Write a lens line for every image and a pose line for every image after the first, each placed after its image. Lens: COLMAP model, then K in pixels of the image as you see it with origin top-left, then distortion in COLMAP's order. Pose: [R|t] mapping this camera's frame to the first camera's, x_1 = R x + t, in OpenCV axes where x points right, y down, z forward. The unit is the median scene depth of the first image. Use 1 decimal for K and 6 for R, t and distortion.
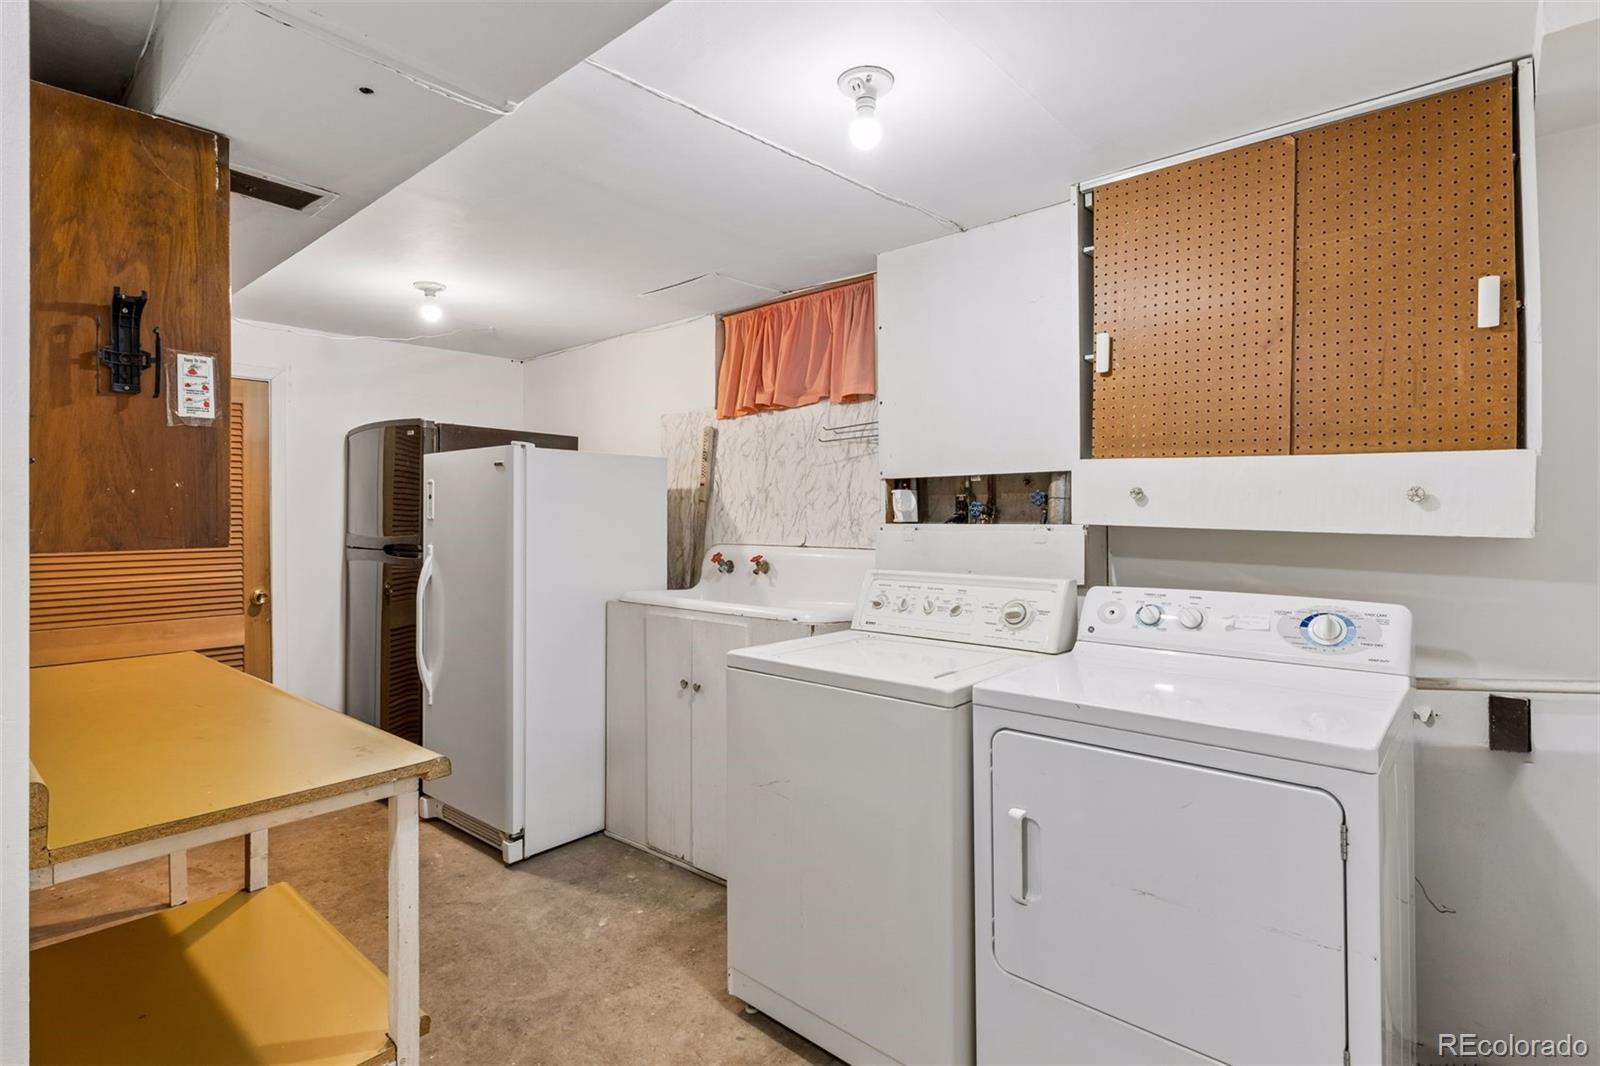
lens RADIAL K [[808.0, 0, 795.5], [0, 808.0, 517.2], [0, 0, 1]] dist [0.004527, 0.000499]
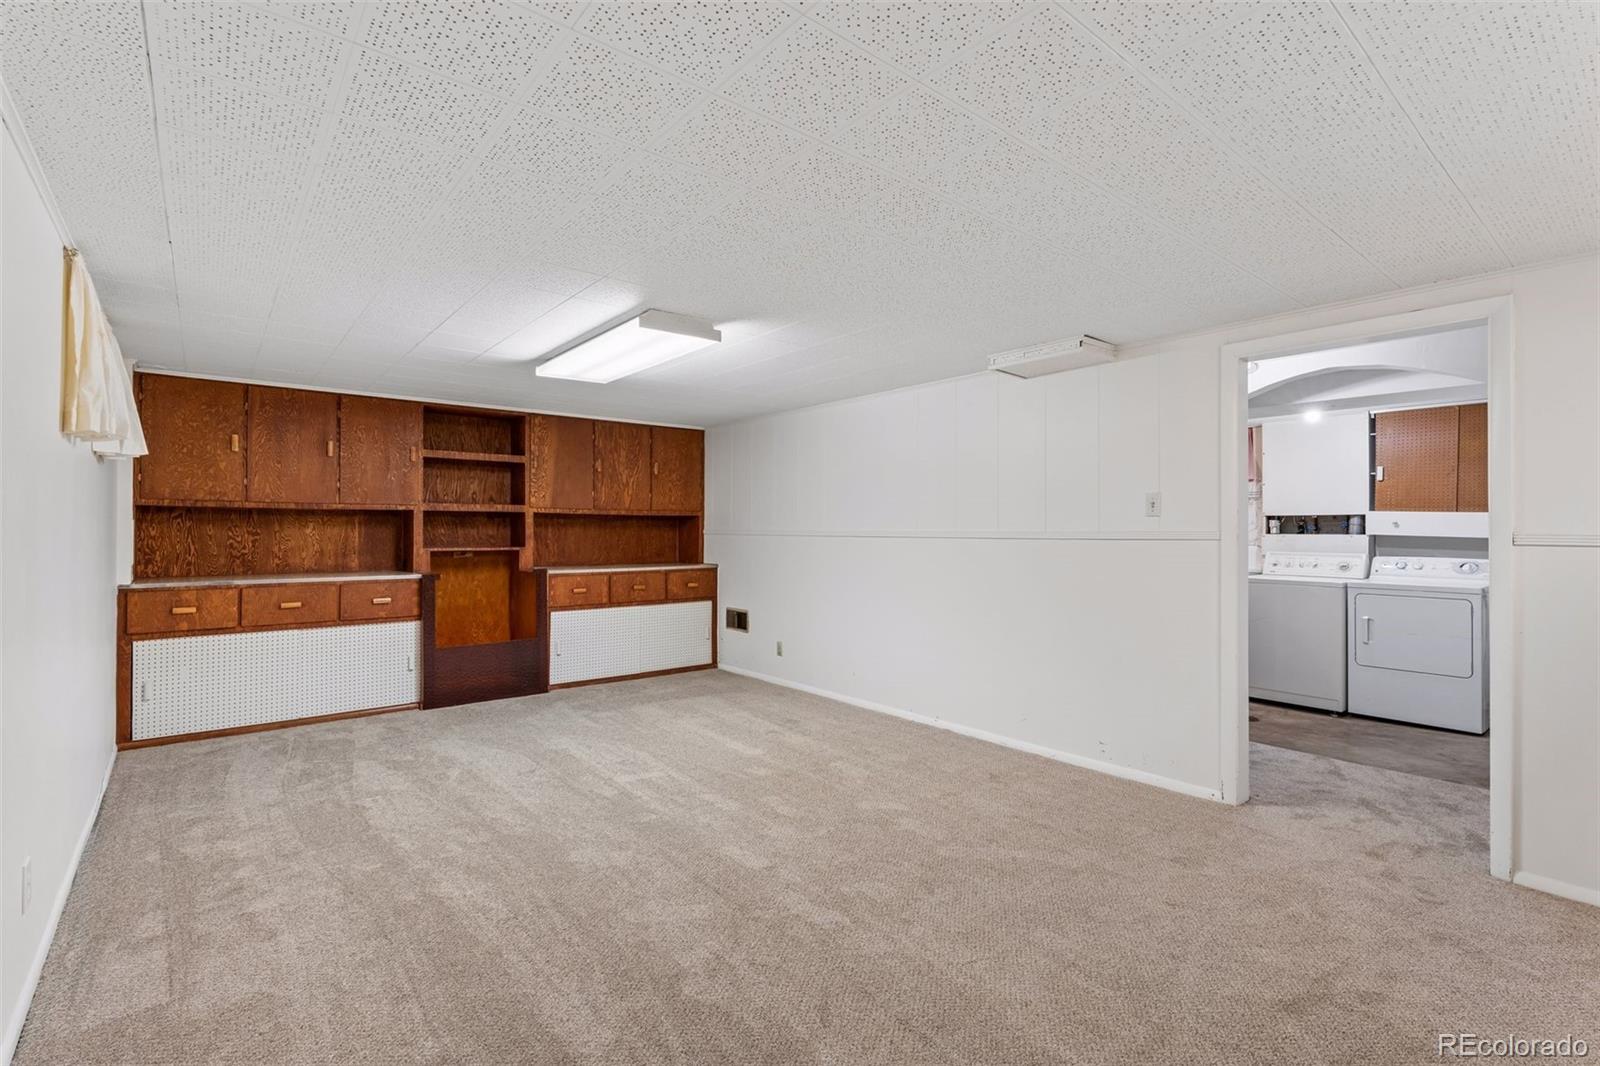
lens RADIAL K [[735.7, 0, 801.5], [0, 735.7, 530.3], [0, 0, 1]] dist [0.001572, -0.000332]
pose [[0.986428, 0.008068, -0.163996, -1.141039], [-0.008101, 0.999967, 0.000468, 0.008927], [0.163994, 0.000867, 0.986461, -1.787413]]
